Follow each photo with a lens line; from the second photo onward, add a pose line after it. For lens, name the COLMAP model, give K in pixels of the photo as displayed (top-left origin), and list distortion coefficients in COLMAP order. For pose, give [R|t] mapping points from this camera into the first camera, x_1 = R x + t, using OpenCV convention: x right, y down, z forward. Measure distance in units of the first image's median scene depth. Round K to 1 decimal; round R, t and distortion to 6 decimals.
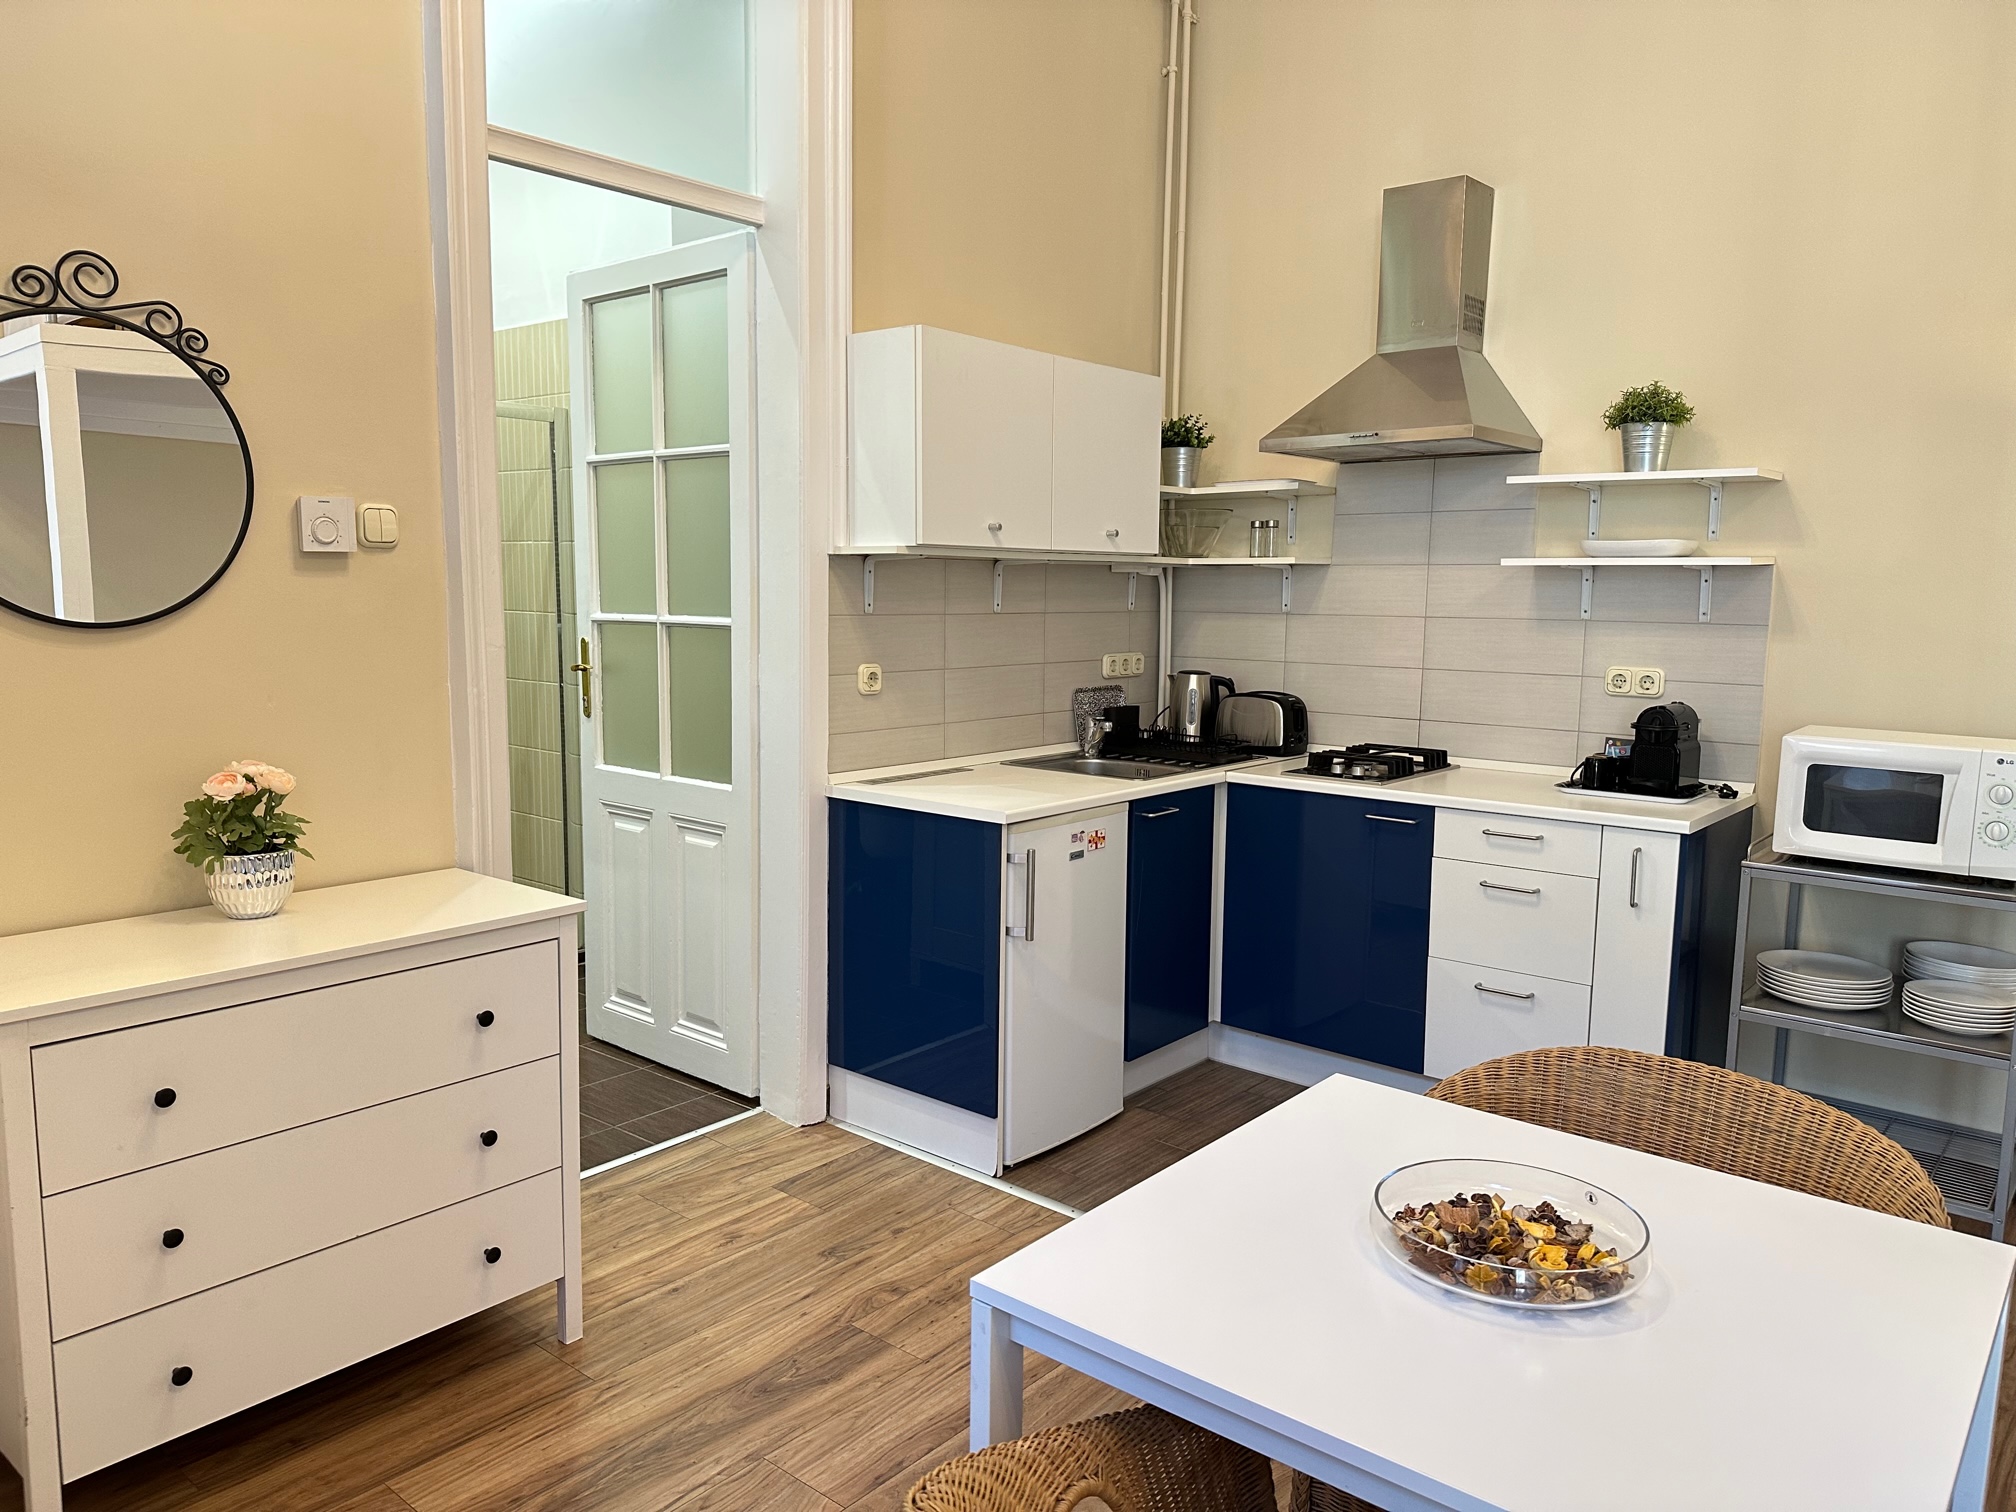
lens RADIAL K [[1403.0, 0, 999.9], [0, 1403.0, 762.8], [0, 0, 1]] dist [0.070817, -0.088801]
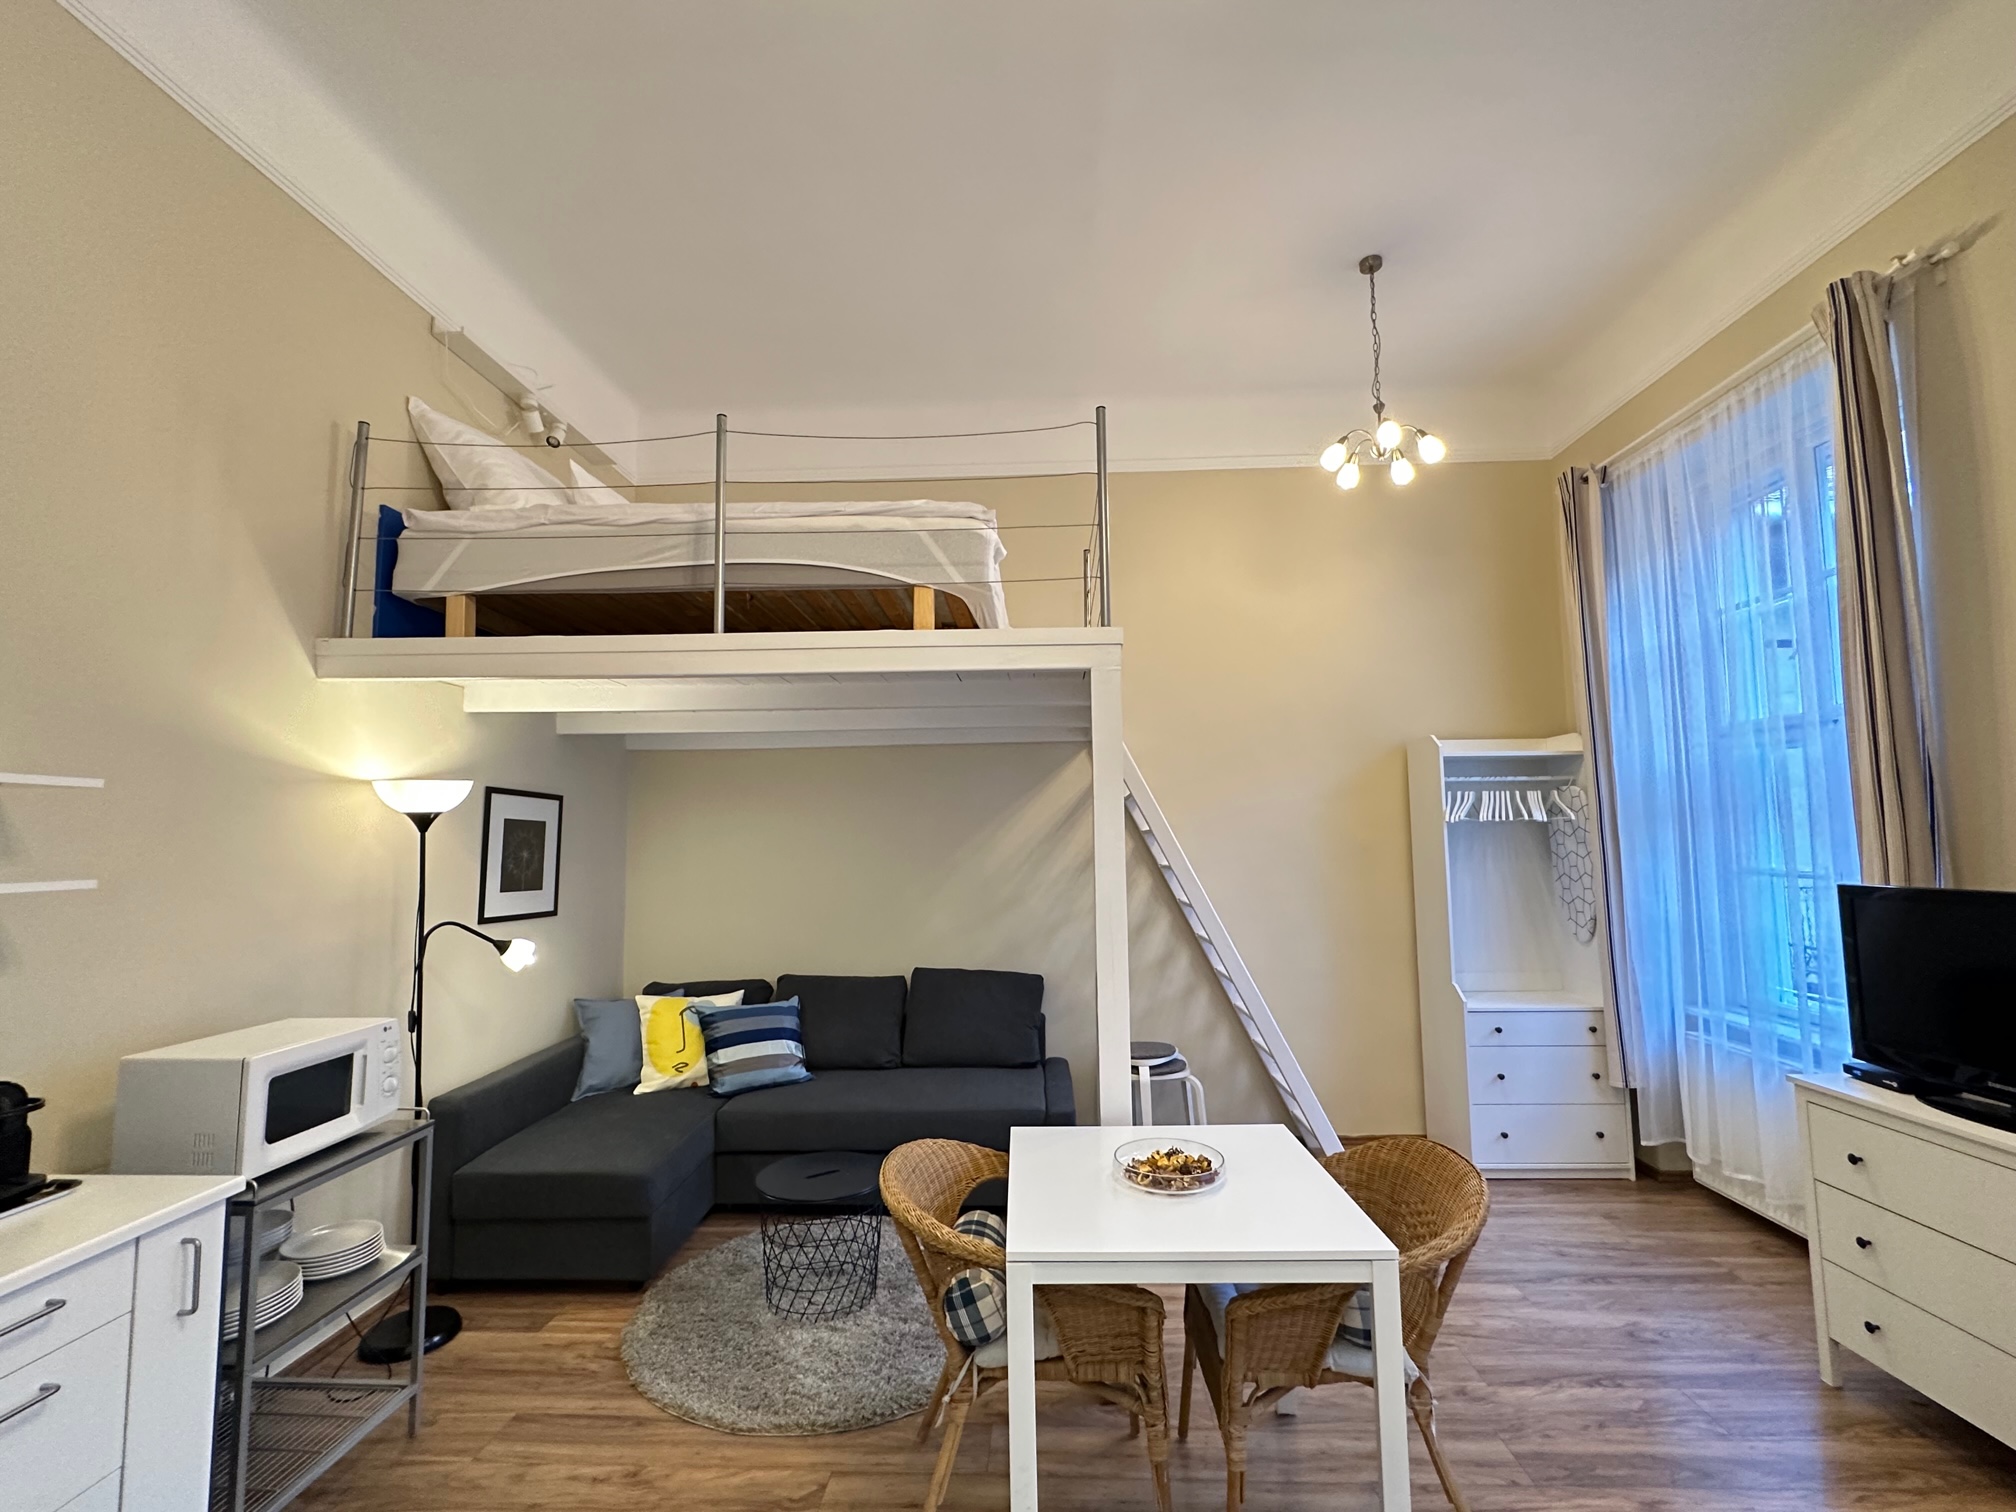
lens RADIAL K [[895.0, 0, 1011.5], [0, 895.0, 761.4], [0, 0, 1]] dist [-0.001604, 0.003615]
pose [[-0.603203, 0.063632, 0.795045, -0.240538], [0.106750, 0.994285, 0.001414, -0.147636], [-0.790411, 0.085724, -0.606549, 0.822234]]
